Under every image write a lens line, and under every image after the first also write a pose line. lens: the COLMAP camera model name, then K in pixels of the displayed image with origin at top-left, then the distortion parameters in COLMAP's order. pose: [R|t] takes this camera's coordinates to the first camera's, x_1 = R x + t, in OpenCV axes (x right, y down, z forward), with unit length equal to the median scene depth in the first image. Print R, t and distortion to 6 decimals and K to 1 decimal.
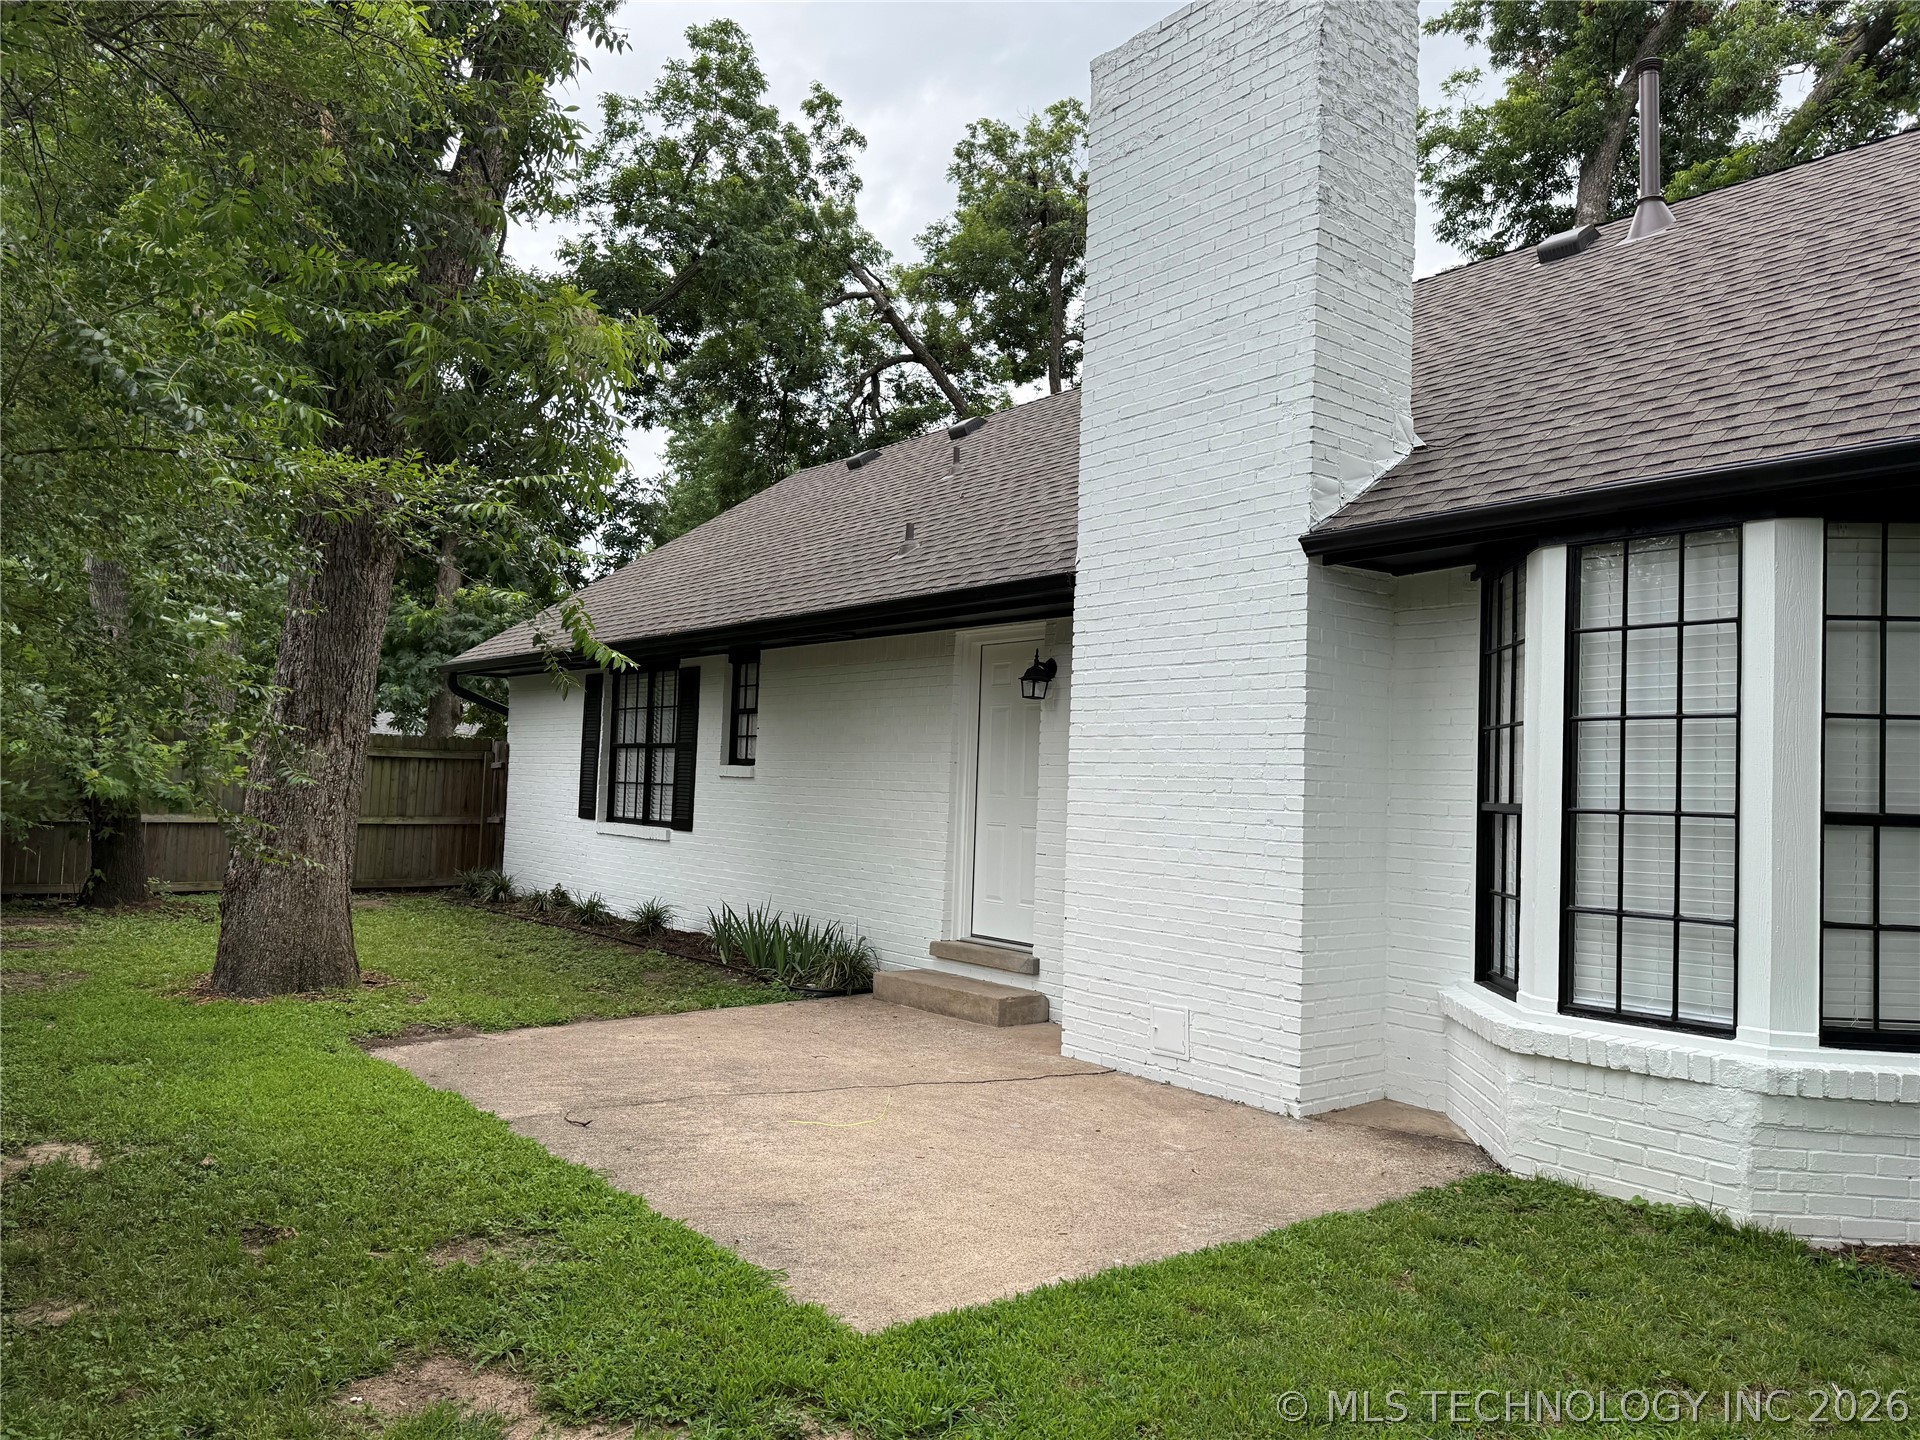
lens RADIAL K [[1344.1, 0, 960.0], [0, 1344.1, 720.0], [0, 0, 1]] dist [0.001009, -0.001090]
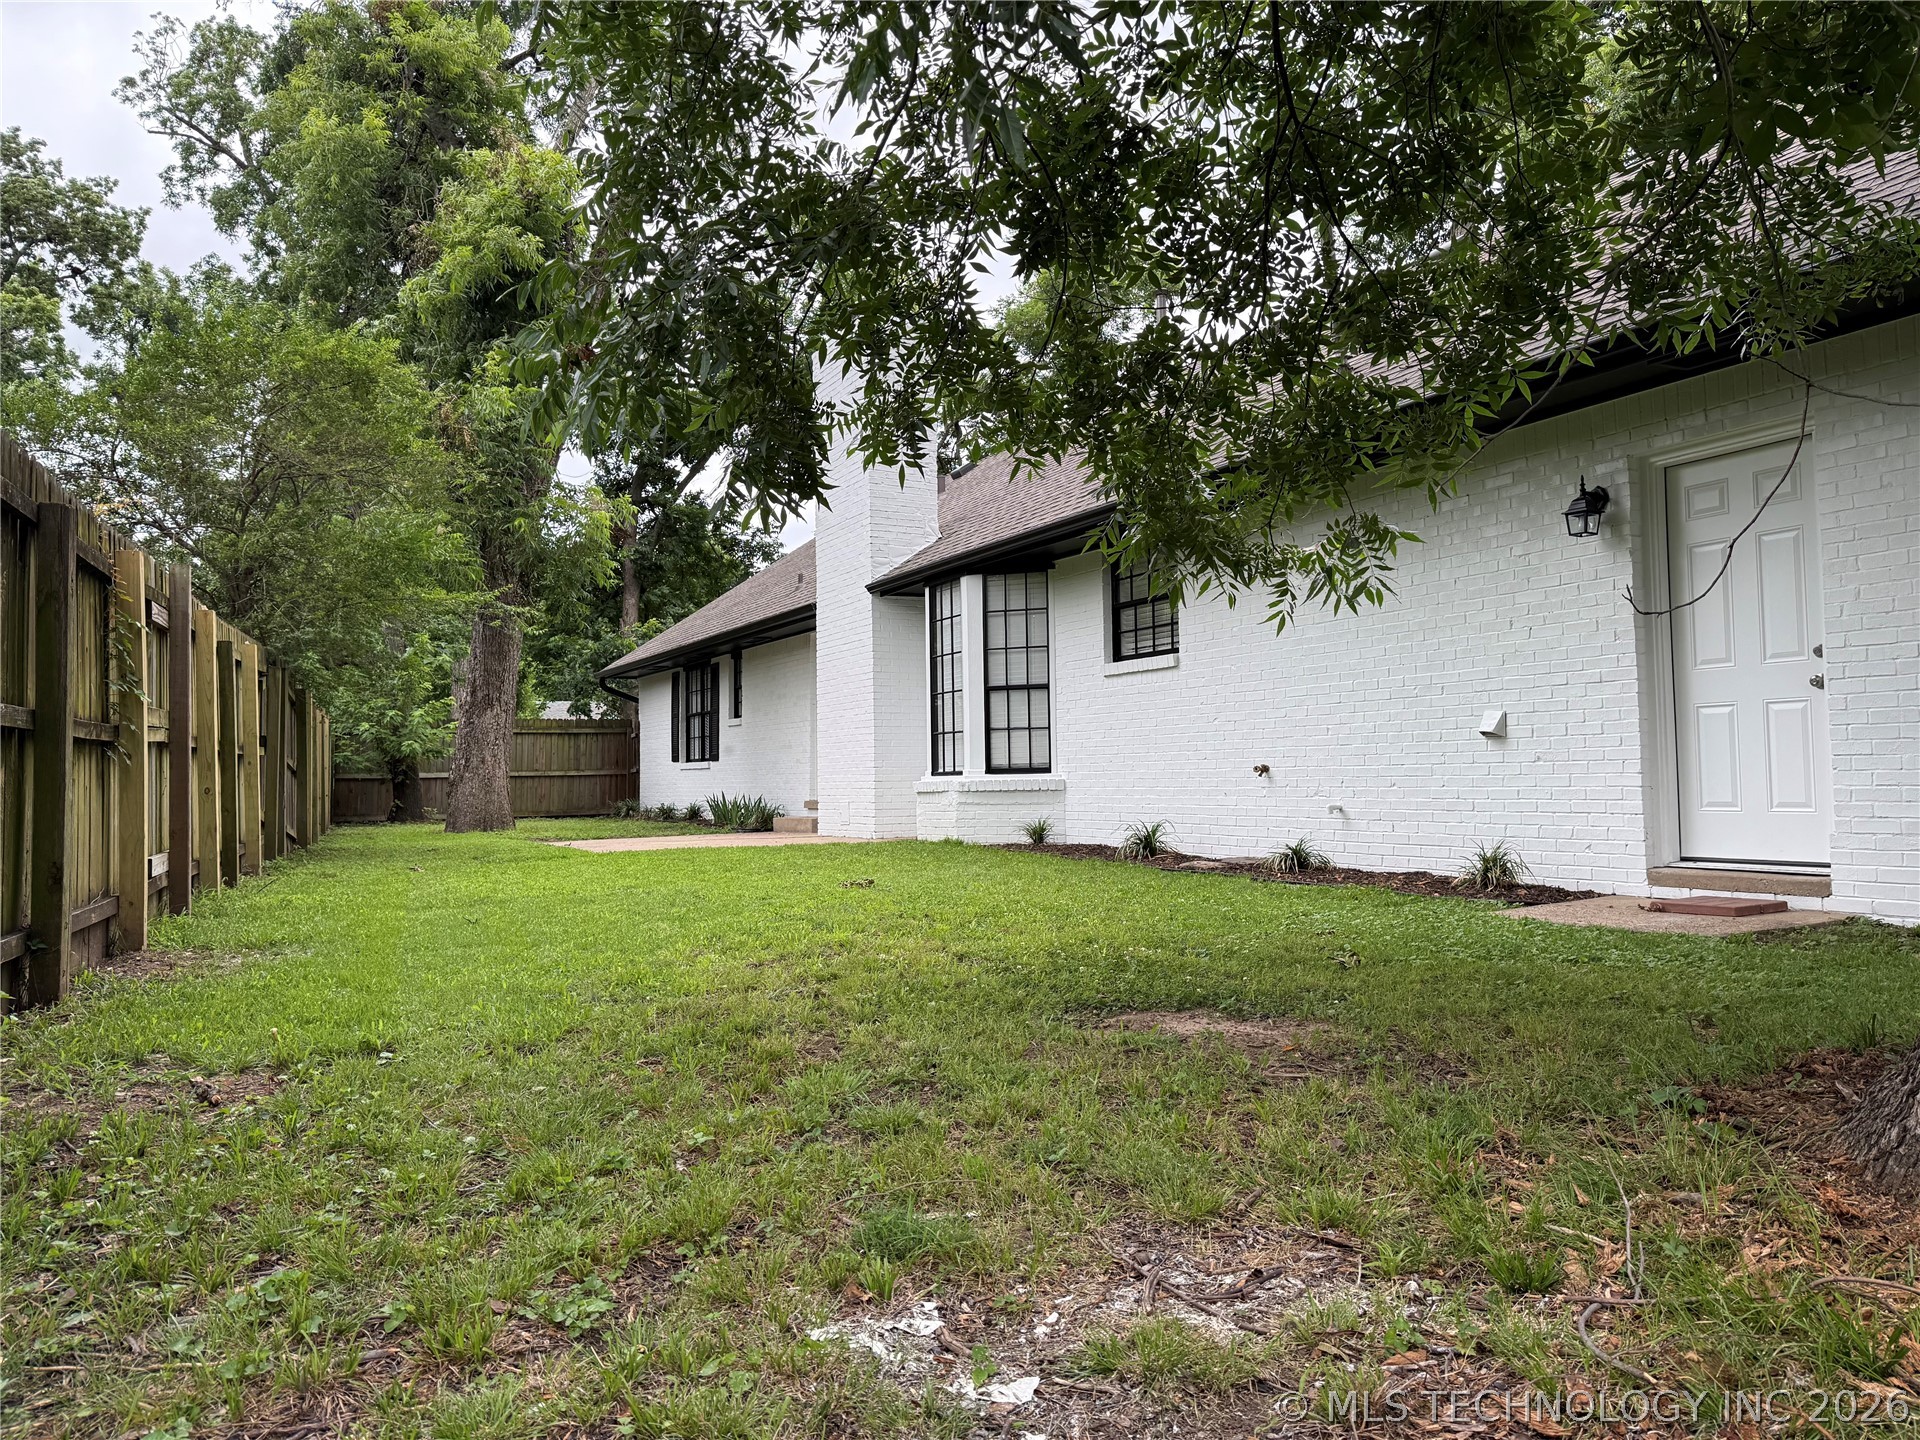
lens RADIAL K [[1342.1, 0, 972.7], [0, 1342.1, 701.3], [0, 0, 1]] dist [0.006391, -0.008403]
pose [[0.981916, -0.057366, -0.180417, 0.406041], [0.055107, 0.998327, -0.017513, 0.054285], [0.181120, 0.007254, 0.983434, -0.573944]]
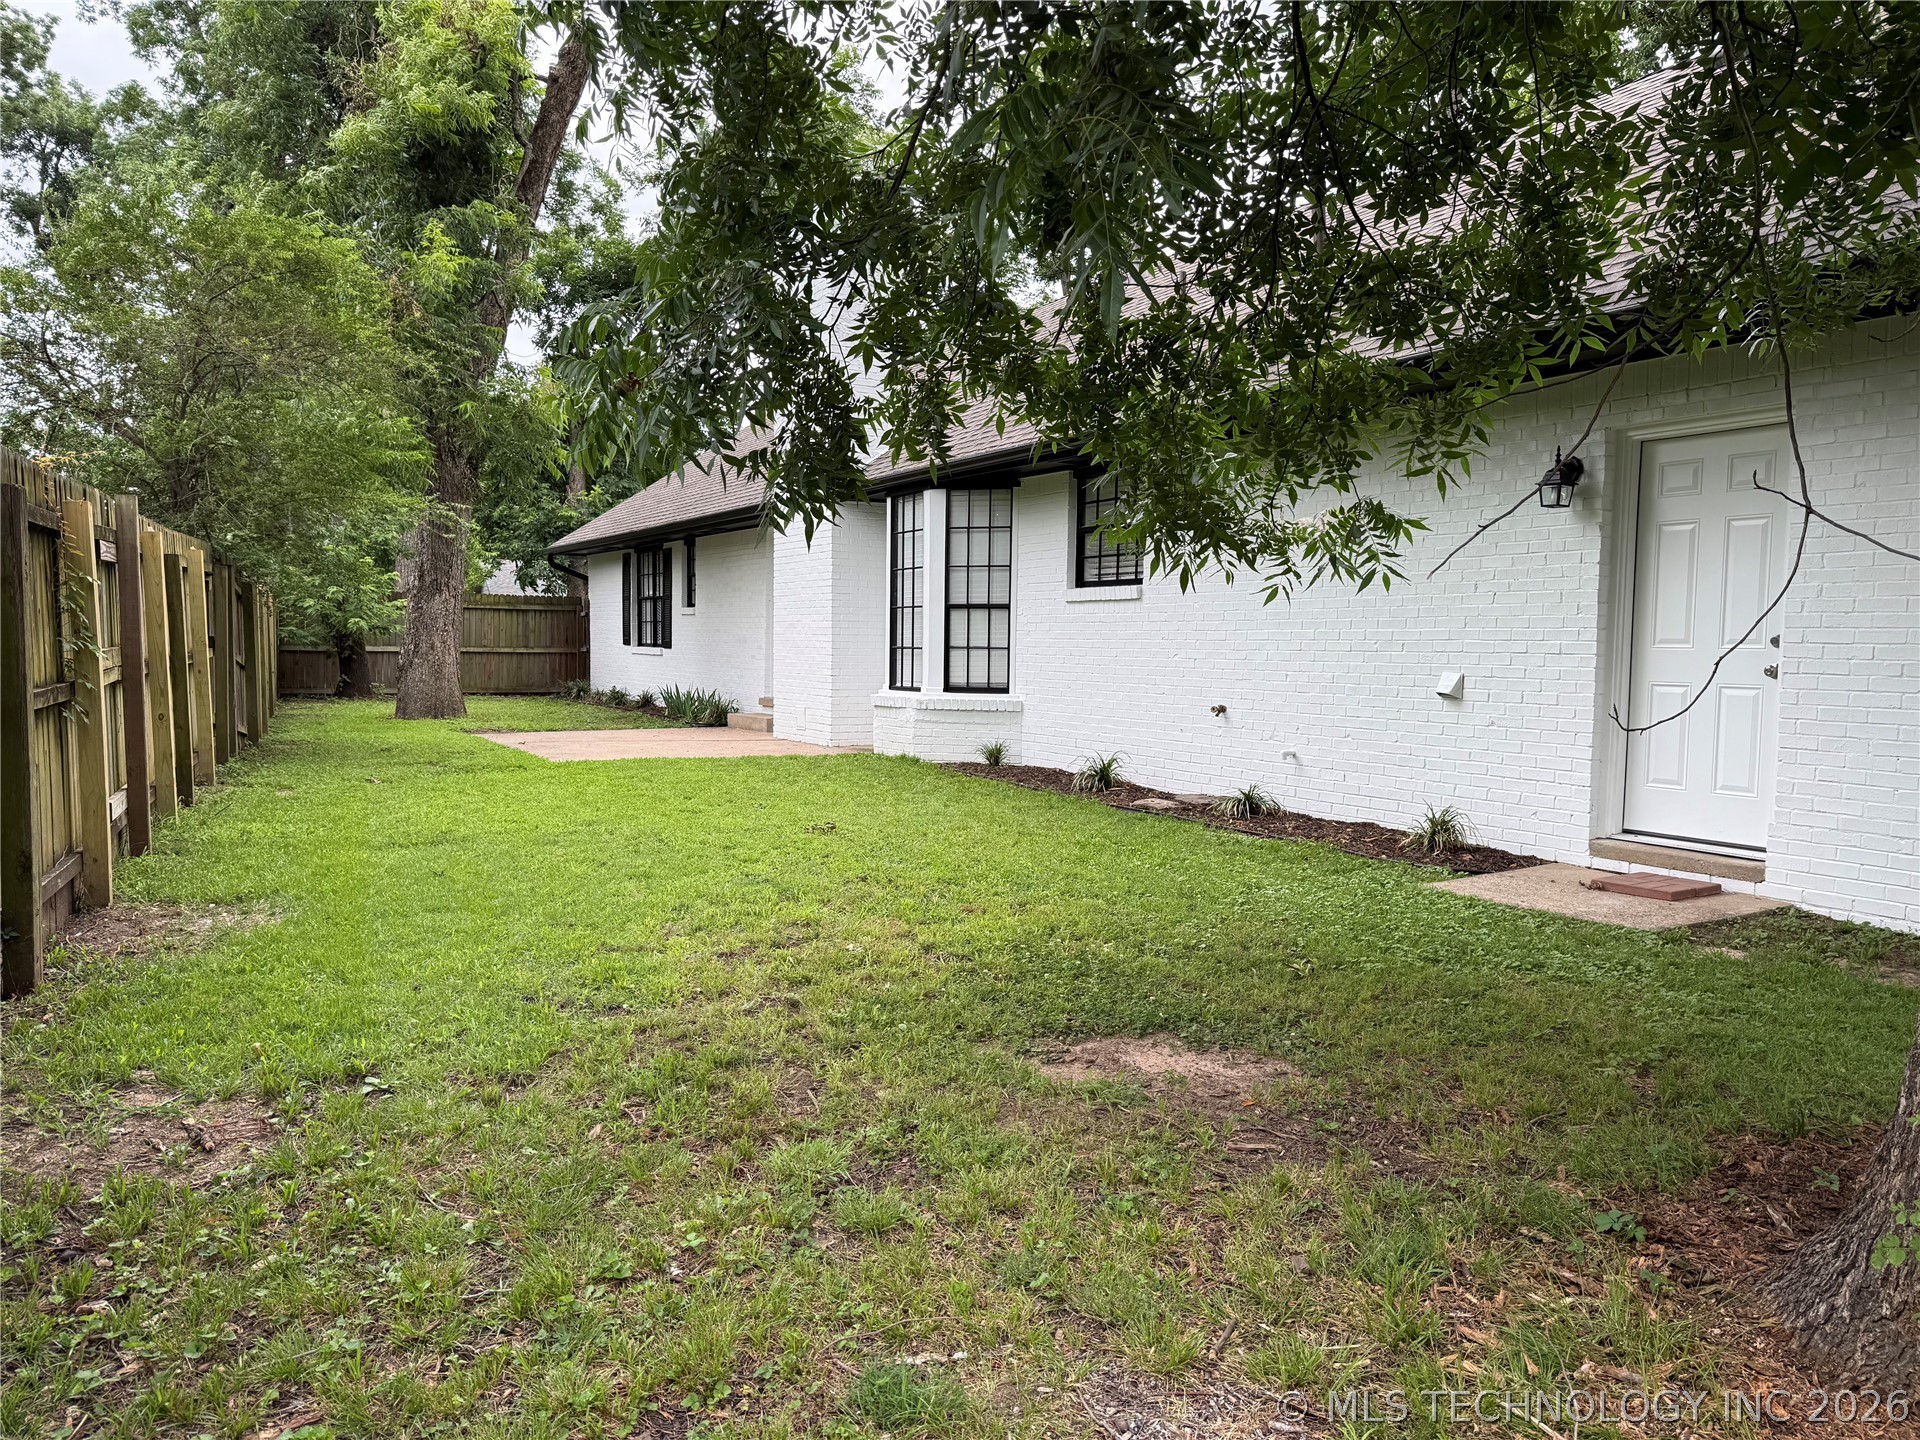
lens RADIAL K [[1344.1, 0, 960.0], [0, 1344.1, 720.0], [0, 0, 1]] dist [0.001009, -0.001090]
pose [[0.987749, -0.008251, -0.155832, 0.400511], [0.024039, 0.994727, 0.099702, 0.014042], [0.154188, -0.102226, 0.982739, -0.574551]]
